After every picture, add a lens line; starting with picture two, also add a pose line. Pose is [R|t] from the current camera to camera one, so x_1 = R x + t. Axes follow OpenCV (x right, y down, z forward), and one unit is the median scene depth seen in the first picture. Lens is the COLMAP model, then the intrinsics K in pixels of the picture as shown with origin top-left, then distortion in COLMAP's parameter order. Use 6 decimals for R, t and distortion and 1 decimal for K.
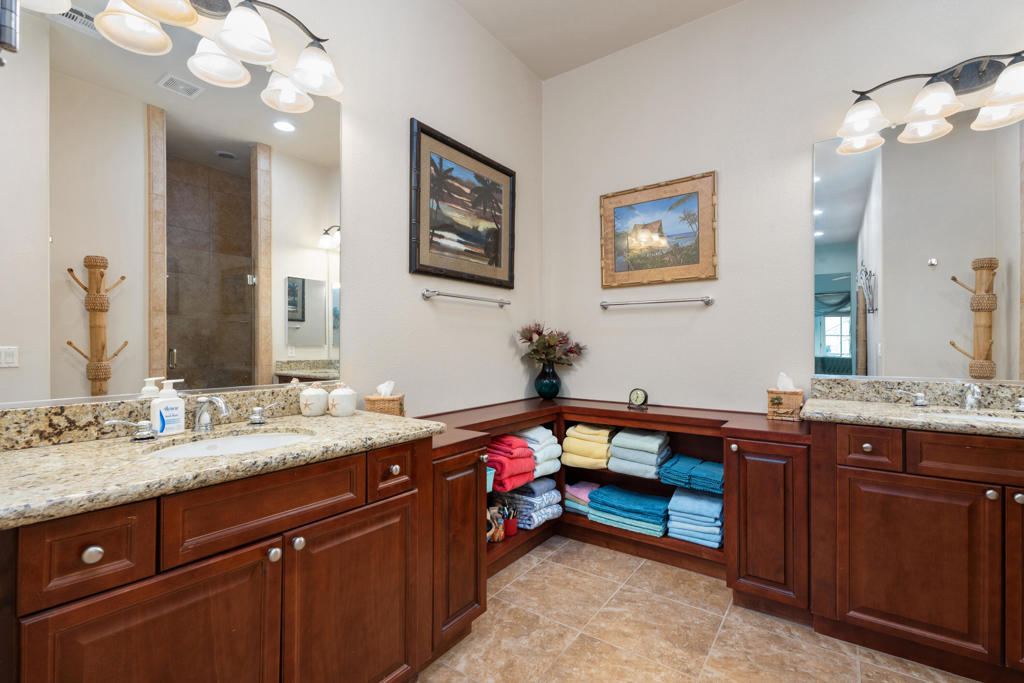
lens RADIAL K [[461.0, 0, 512.6], [0, 461.0, 338.7], [0, 0, 1]] dist [0.011813, -0.000177]
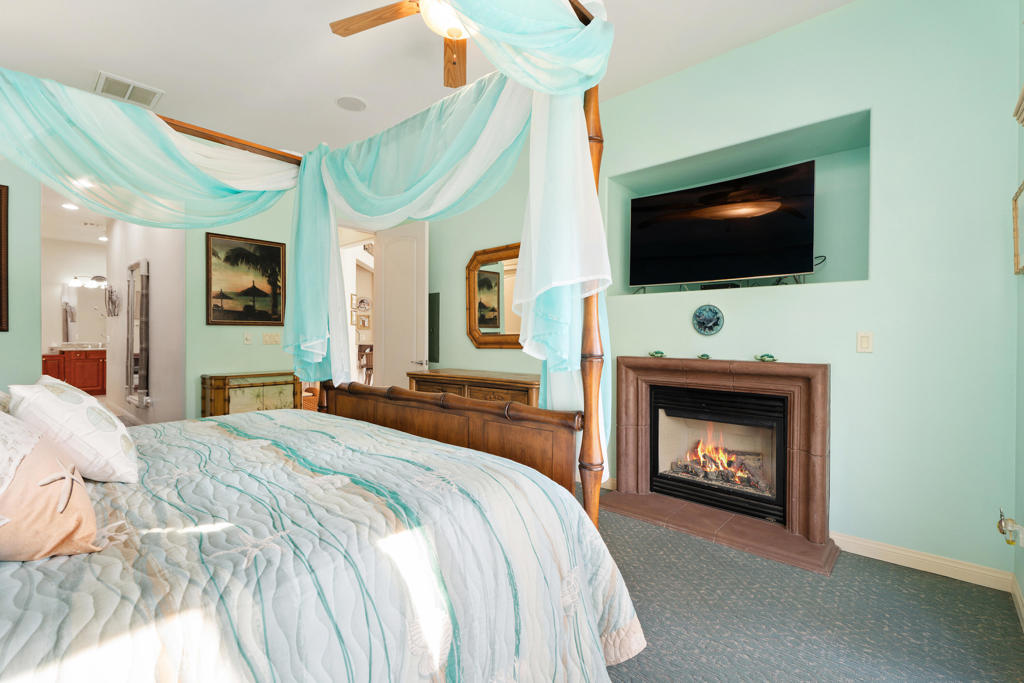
lens RADIAL K [[461.0, 0, 512.6], [0, 461.0, 338.7], [0, 0, 1]] dist [0.011813, -0.000177]
pose [[0.126891, -0.001490, 0.991916, -1.938025], [-0.004886, 0.999986, 0.002127, 0.010360], [-0.991905, -0.005117, 0.126882, -2.291748]]
